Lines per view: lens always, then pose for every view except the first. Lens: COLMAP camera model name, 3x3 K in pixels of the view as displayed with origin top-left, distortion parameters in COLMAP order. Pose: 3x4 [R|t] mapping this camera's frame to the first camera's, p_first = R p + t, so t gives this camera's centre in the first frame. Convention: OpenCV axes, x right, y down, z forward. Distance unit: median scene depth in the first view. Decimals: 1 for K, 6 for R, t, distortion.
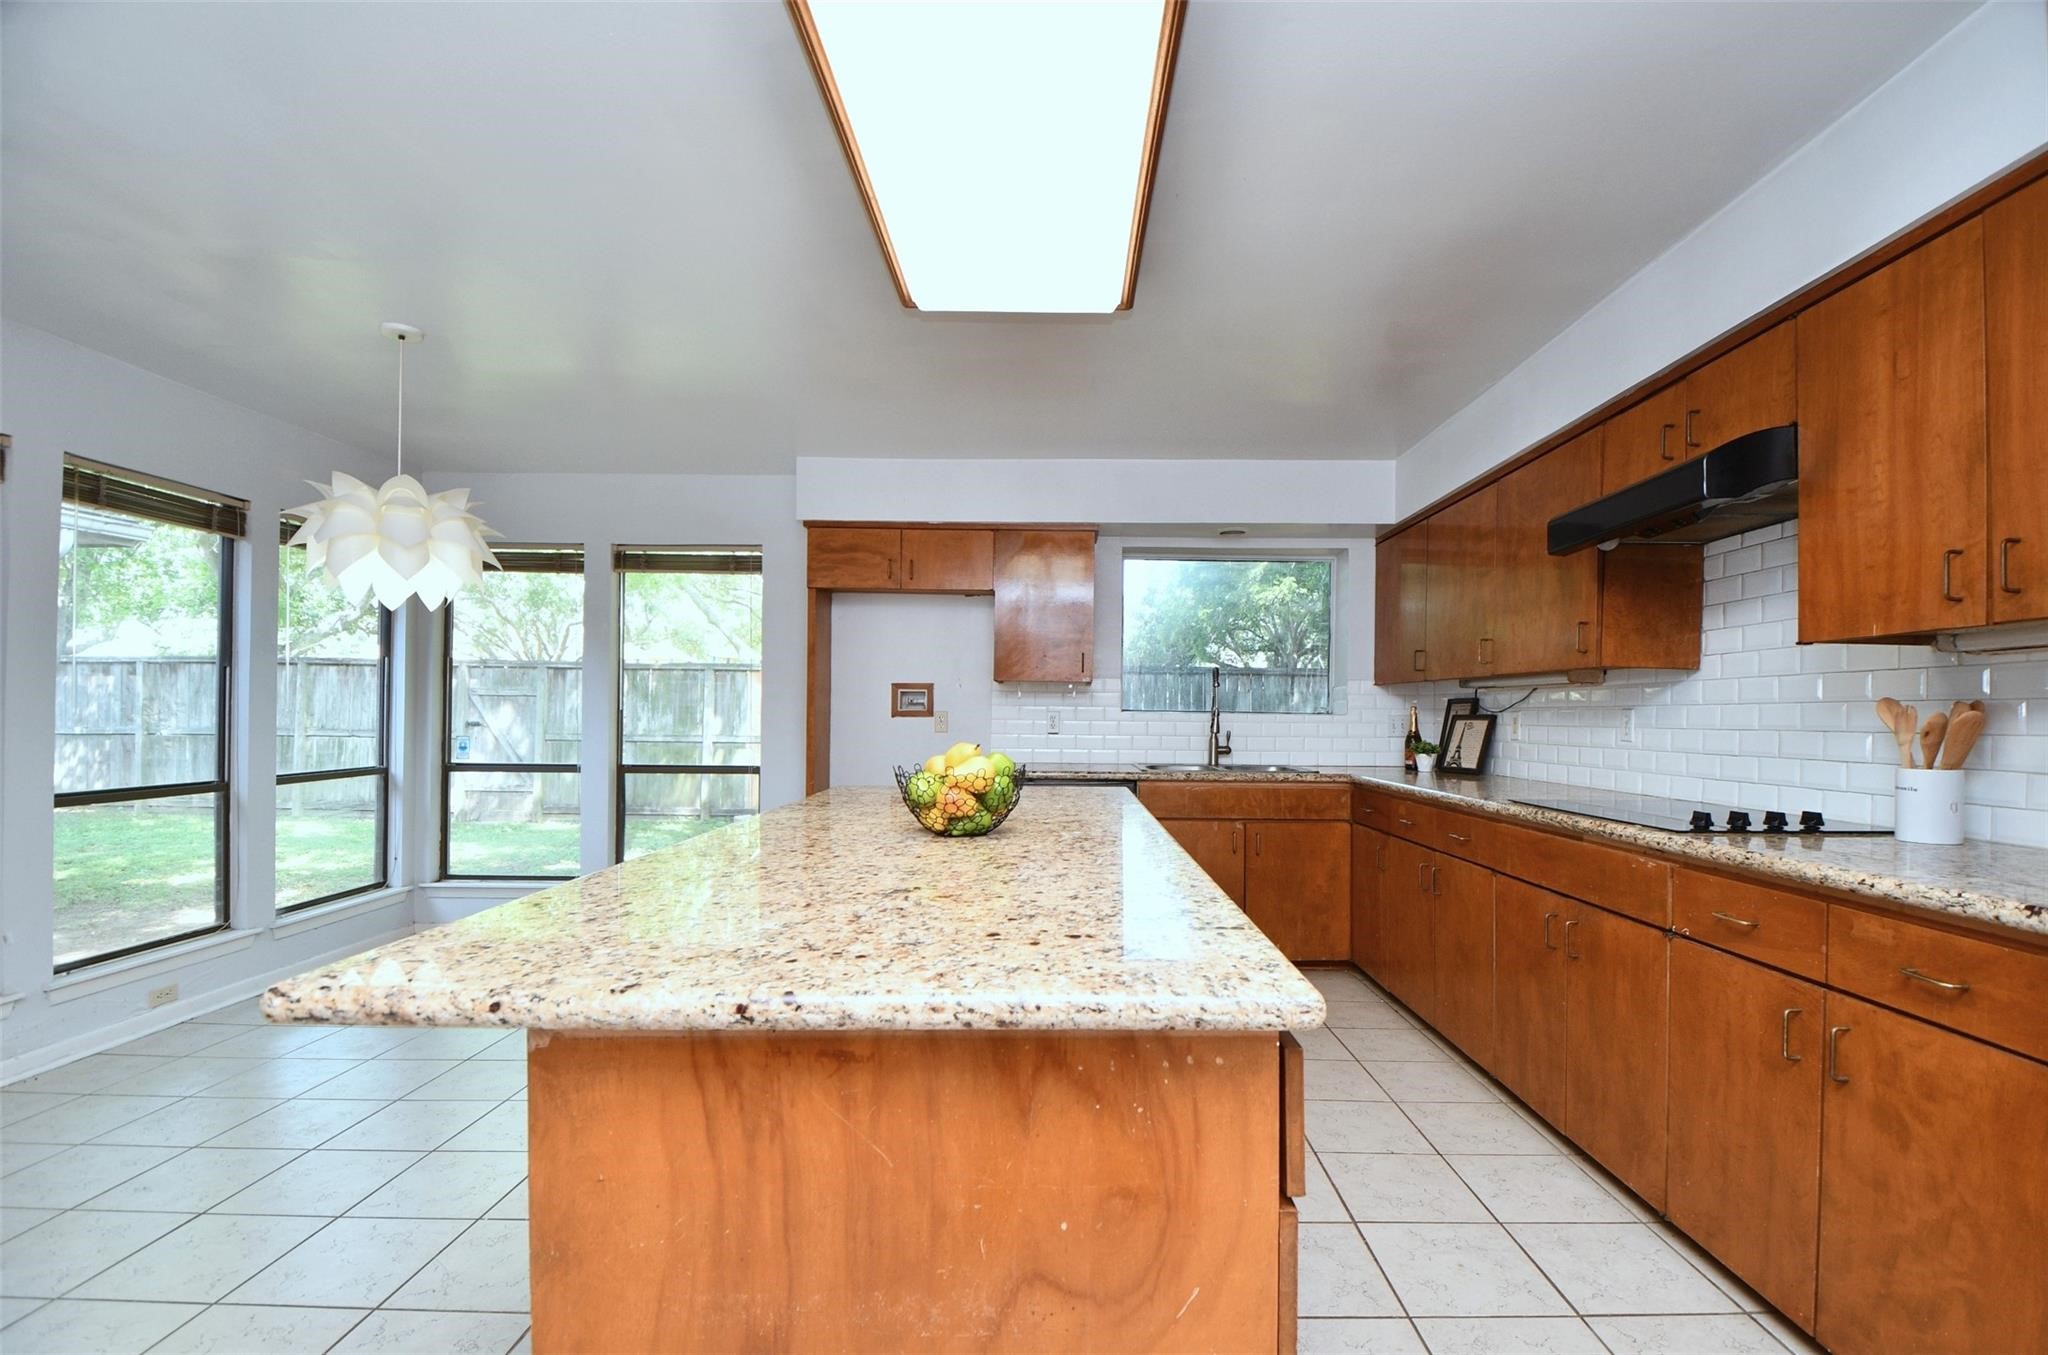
lens RADIAL K [[921.4, 0, 1042.6], [0, 921.4, 711.2], [0, 0, 1]] dist [0.000557, -0.013985]
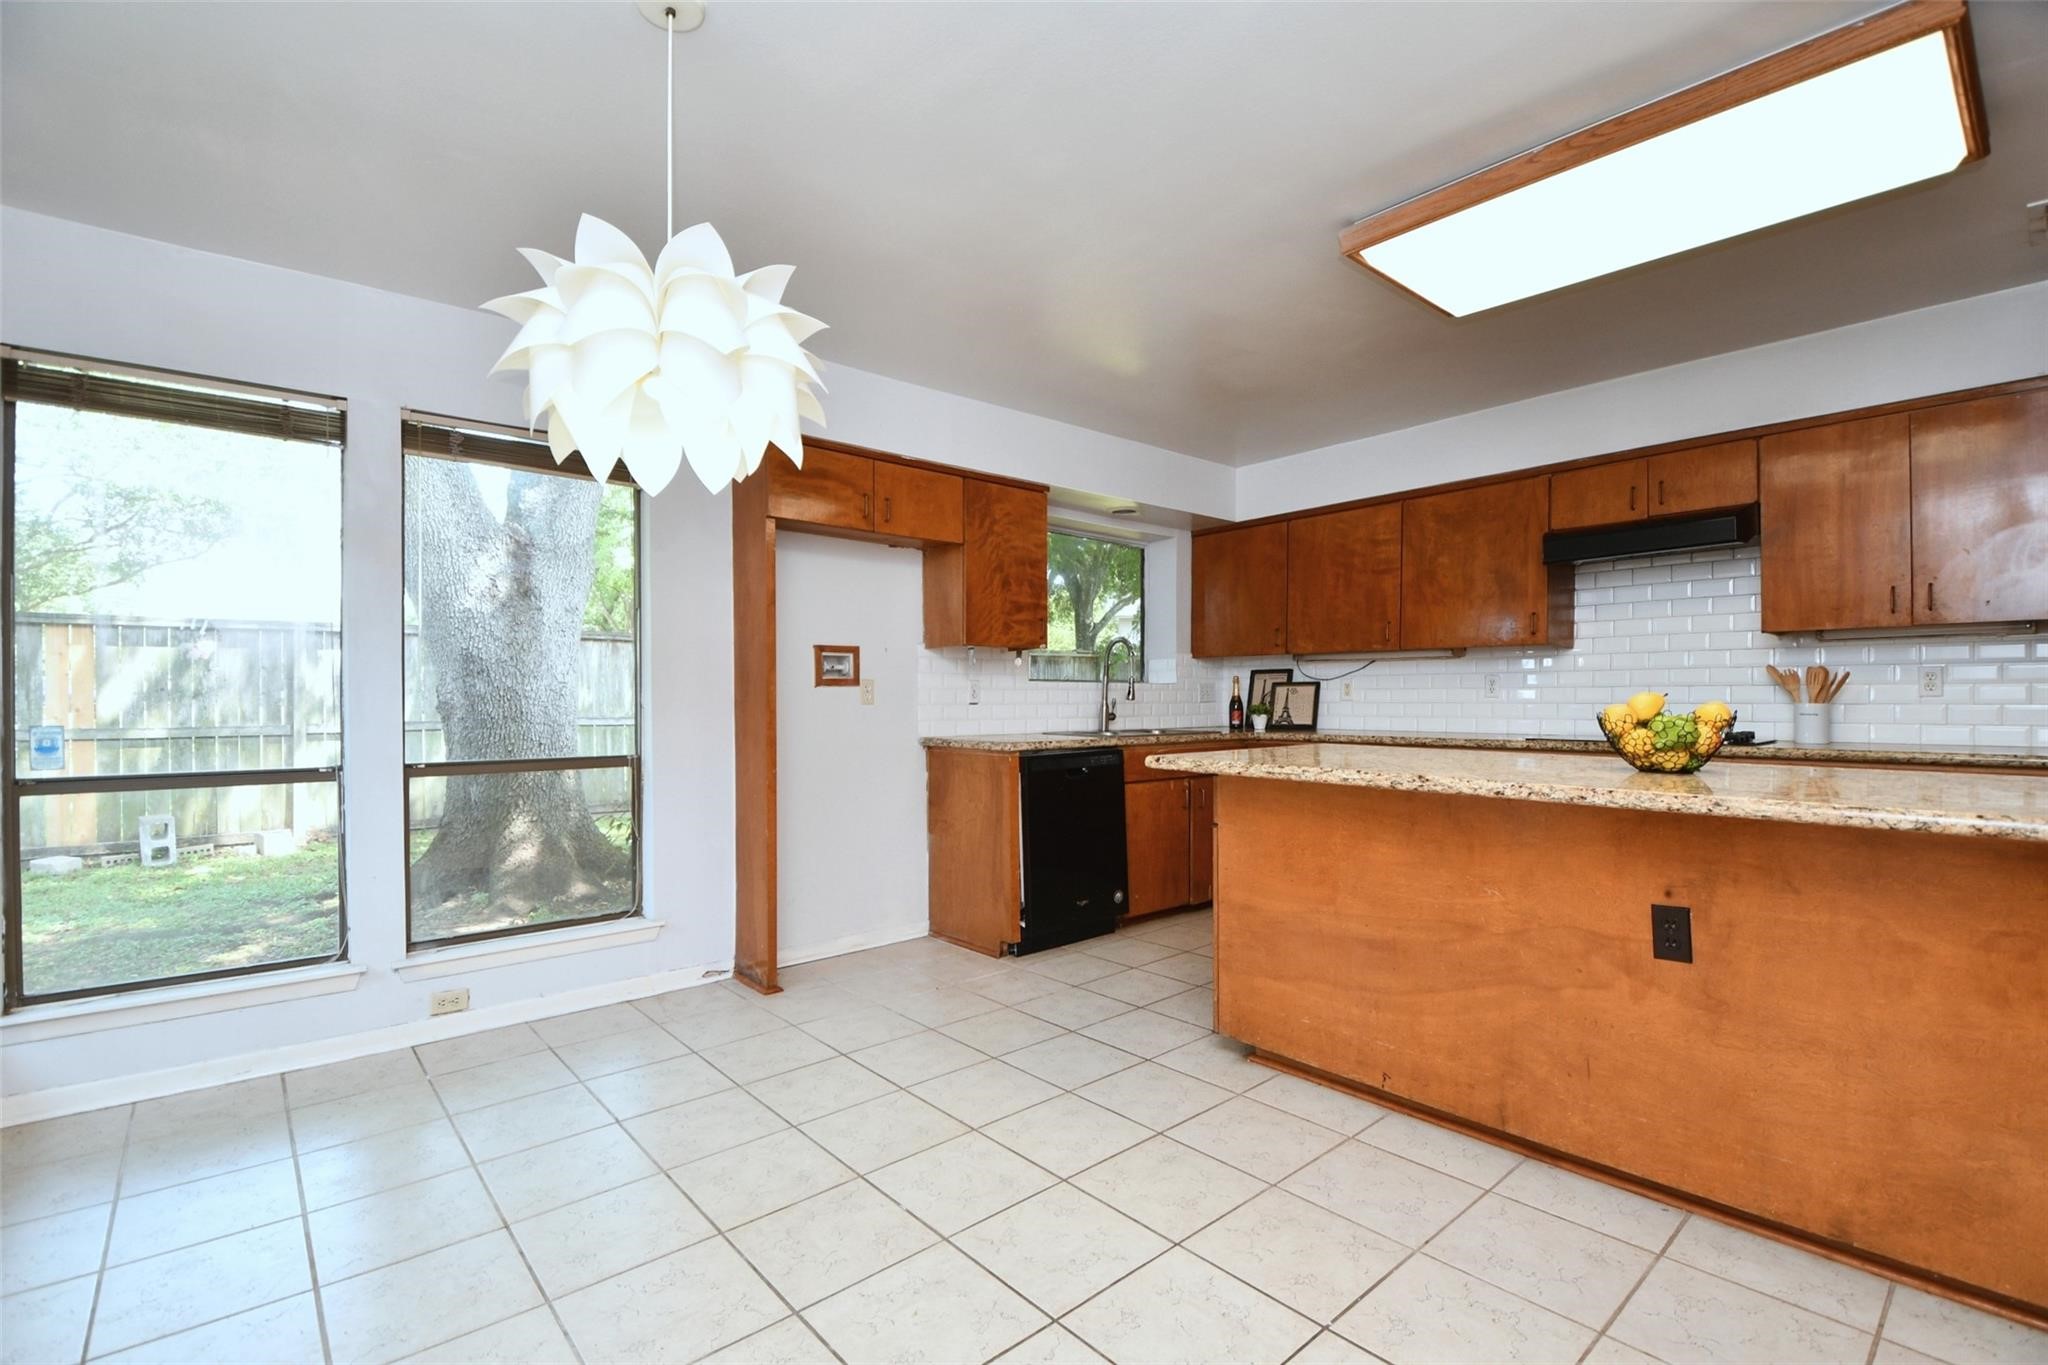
lens RADIAL K [[925.8, 0, 1025.7], [0, 925.8, 704.2], [0, 0, 1]] dist [0.022370, -0.026675]
pose [[0.751042, -0.014922, 0.660086, -0.882782], [0.005718, 0.999854, 0.016096, 0.015620], [-0.660230, -0.008315, 0.751018, 0.396909]]
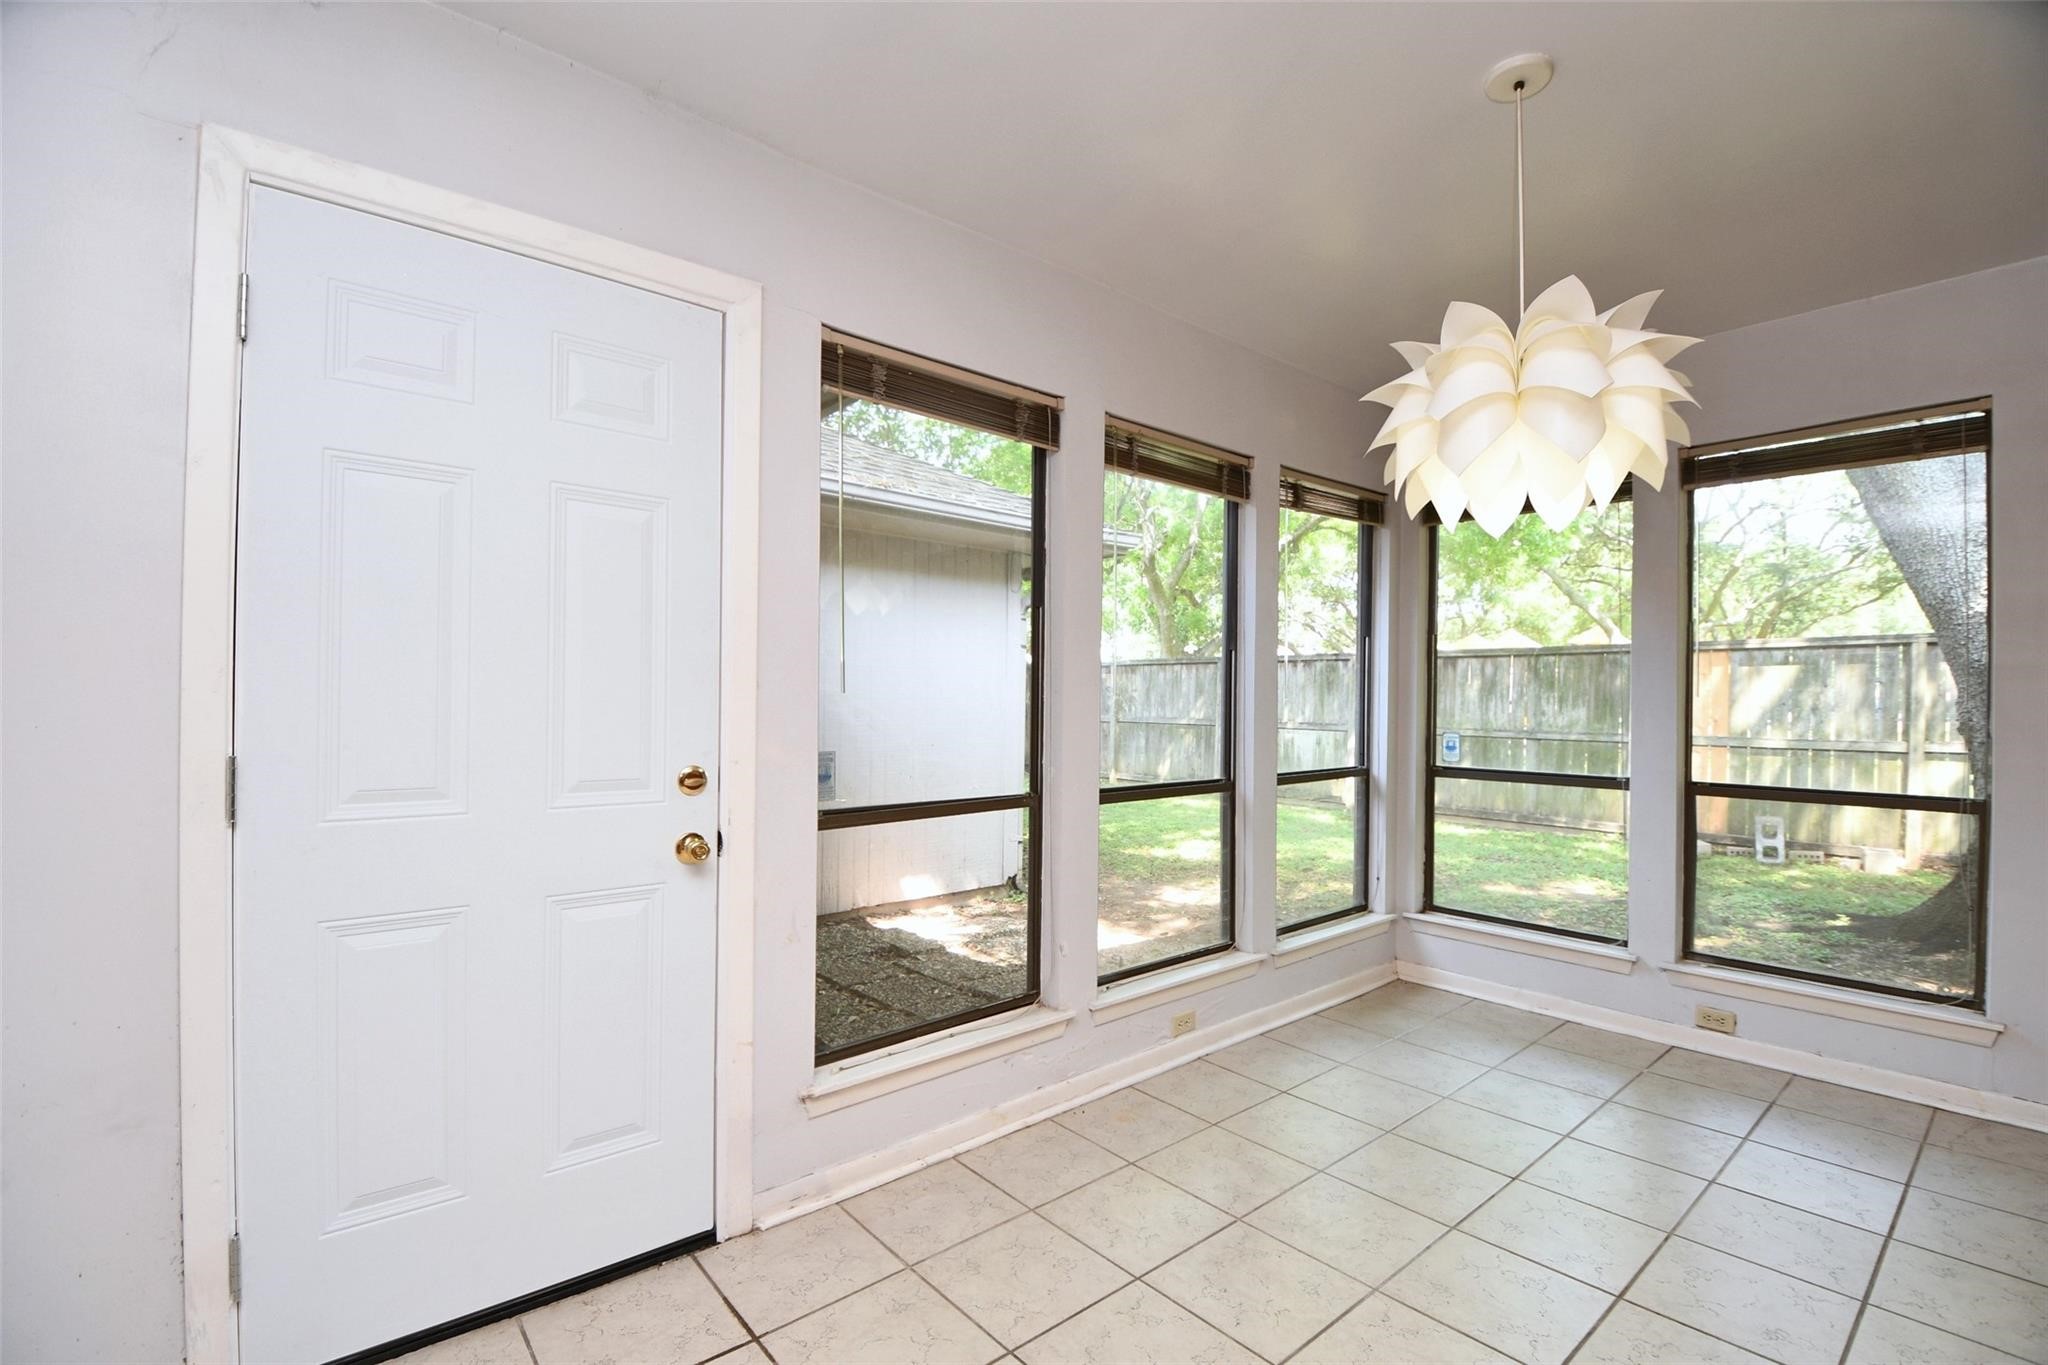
lens RADIAL K [[919.1, 0, 1038.4], [0, 919.1, 696.1], [0, 0, 1]] dist [0.029909, -0.025869]
pose [[0.657393, -0.007290, -0.753513, -0.417667], [0.000368, 0.999956, -0.009354, 0.004199], [0.753548, 0.005872, 0.657367, 0.331139]]
